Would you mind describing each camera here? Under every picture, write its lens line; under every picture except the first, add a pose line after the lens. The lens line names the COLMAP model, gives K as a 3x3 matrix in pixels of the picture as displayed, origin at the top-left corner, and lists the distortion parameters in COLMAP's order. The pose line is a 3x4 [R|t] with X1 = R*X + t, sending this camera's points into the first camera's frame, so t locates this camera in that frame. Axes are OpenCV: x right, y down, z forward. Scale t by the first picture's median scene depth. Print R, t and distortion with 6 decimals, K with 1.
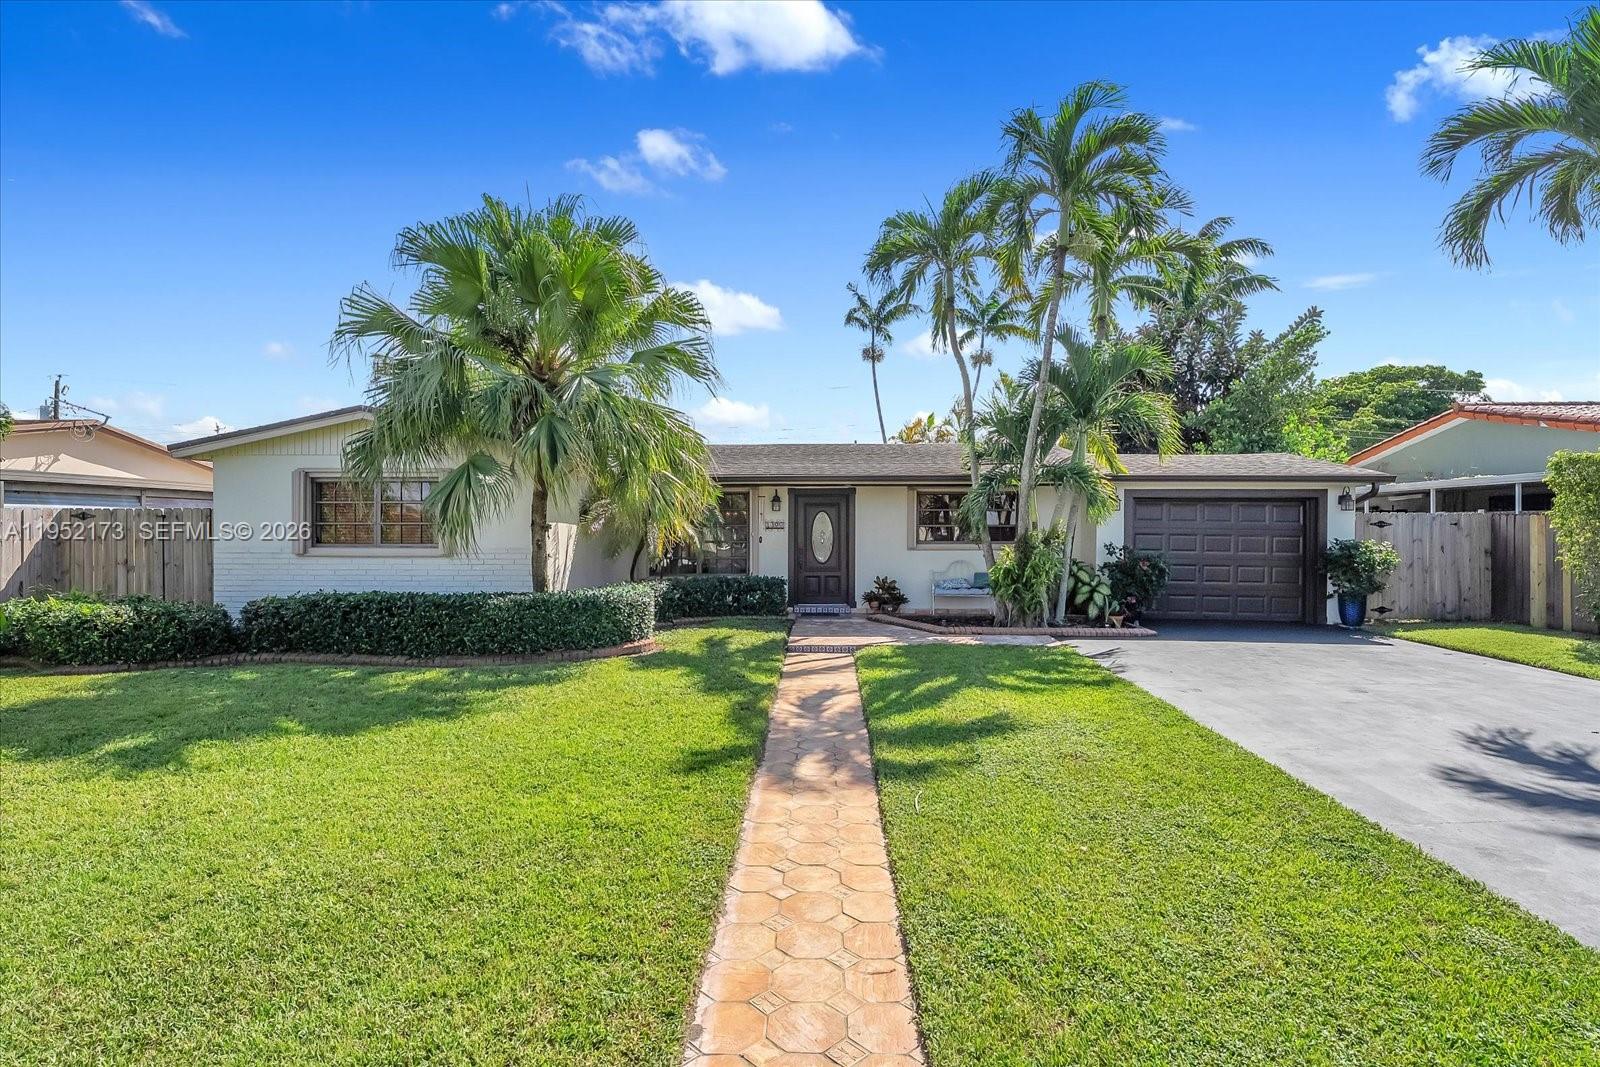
lens RADIAL K [[692.3, 0, 800.0], [0, 692.3, 533.5], [0, 0, 1]] dist [0.000610, 0.000205]
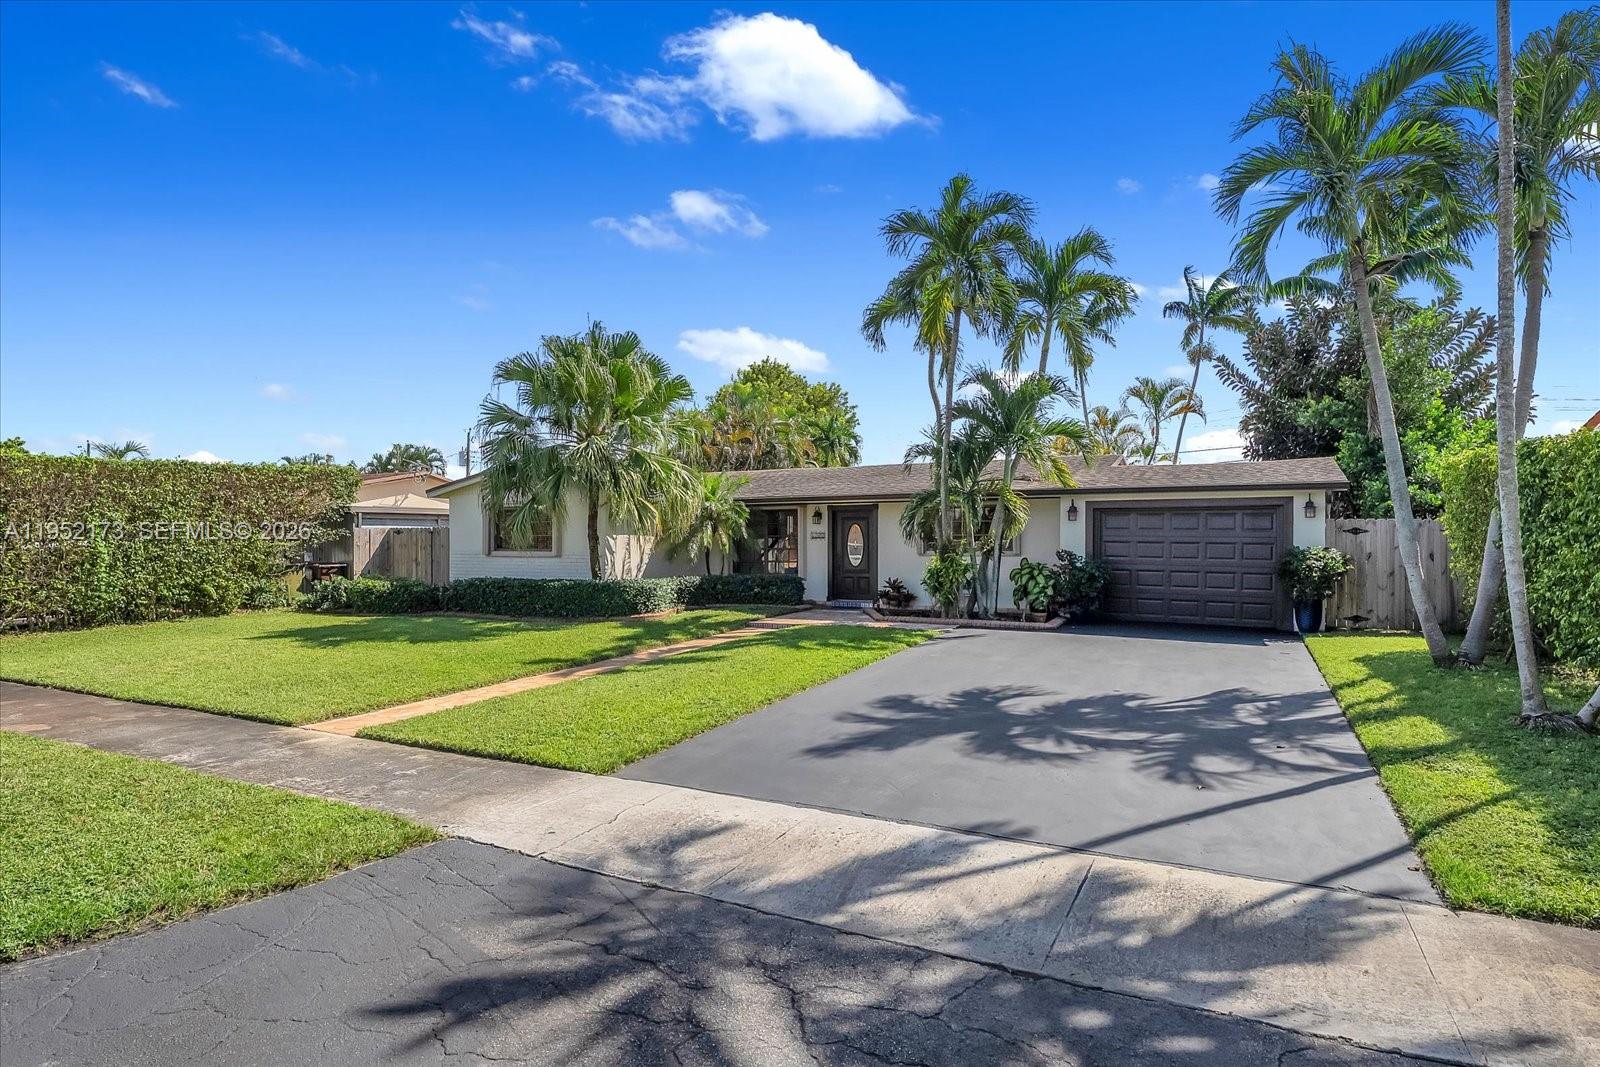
lens RADIAL K [[692.3, 0, 800.0], [0, 692.3, 533.5], [0, 0, 1]] dist [0.000610, 0.000205]
pose [[0.929116, -0.006670, -0.369728, 0.459217], [0.000907, 0.999875, -0.015758, 0.004548], [0.369787, 0.014306, 0.929007, -0.191366]]
